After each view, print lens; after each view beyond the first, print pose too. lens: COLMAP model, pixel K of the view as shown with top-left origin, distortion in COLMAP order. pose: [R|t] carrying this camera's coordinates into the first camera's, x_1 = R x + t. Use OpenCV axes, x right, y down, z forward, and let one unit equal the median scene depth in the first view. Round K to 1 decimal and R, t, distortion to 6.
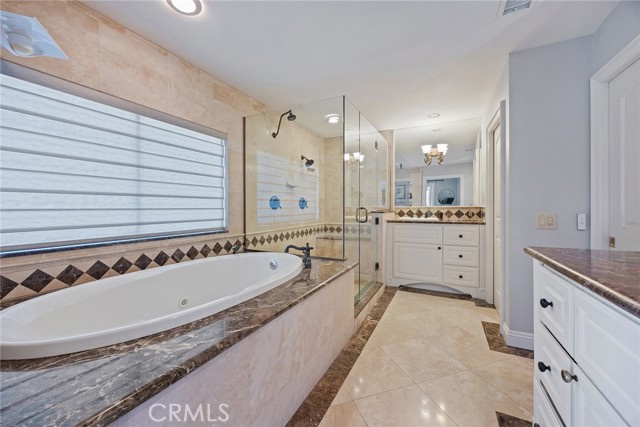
lens RADIAL K [[247.0, 0, 322.9], [0, 247.0, 203.8], [0, 0, 1]] dist [-0.000040, 0.000084]
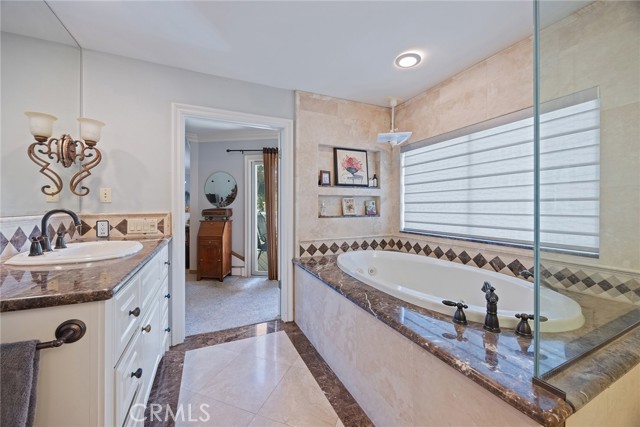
lens RADIAL K [[247.0, 0, 321.5], [0, 247.0, 210.4], [0, 0, 1]] dist [-0.000040, 0.000084]
pose [[-0.620098, -0.001629, -0.784523, 0.620296], [-0.003092, 0.999995, 0.000368, 0.008218], [0.784518, 0.002654, -0.620100, 1.158728]]
